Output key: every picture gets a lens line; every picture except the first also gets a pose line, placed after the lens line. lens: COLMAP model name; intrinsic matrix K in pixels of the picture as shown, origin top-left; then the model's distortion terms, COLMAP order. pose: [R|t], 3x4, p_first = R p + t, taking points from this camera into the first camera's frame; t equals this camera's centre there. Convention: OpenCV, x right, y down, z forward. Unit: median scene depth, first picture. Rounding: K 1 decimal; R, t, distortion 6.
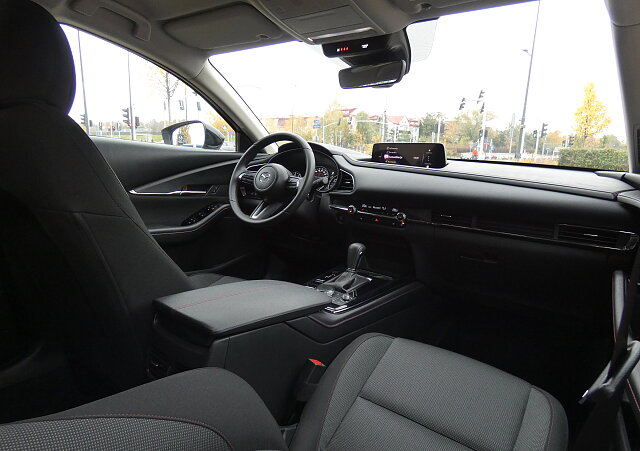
lens RADIAL K [[376.3, 0, 319.9], [0, 376.3, 212.1], [0, 0, 1]] dist [-0.024173, 0.000520]
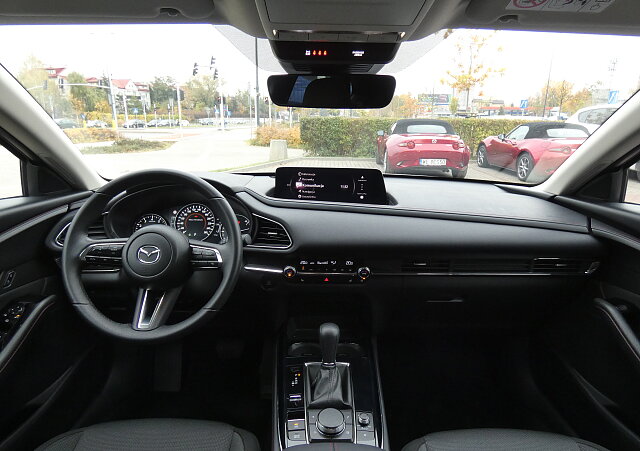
lens RADIAL K [[376.3, 0, 319.9], [0, 376.3, 212.1], [0, 0, 1]] dist [-0.024173, 0.000520]
pose [[0.794658, -0.166401, 0.583806, -0.269380], [0.116664, 0.985633, 0.122133, -0.199166], [-0.595742, -0.028945, 0.802654, 0.391775]]
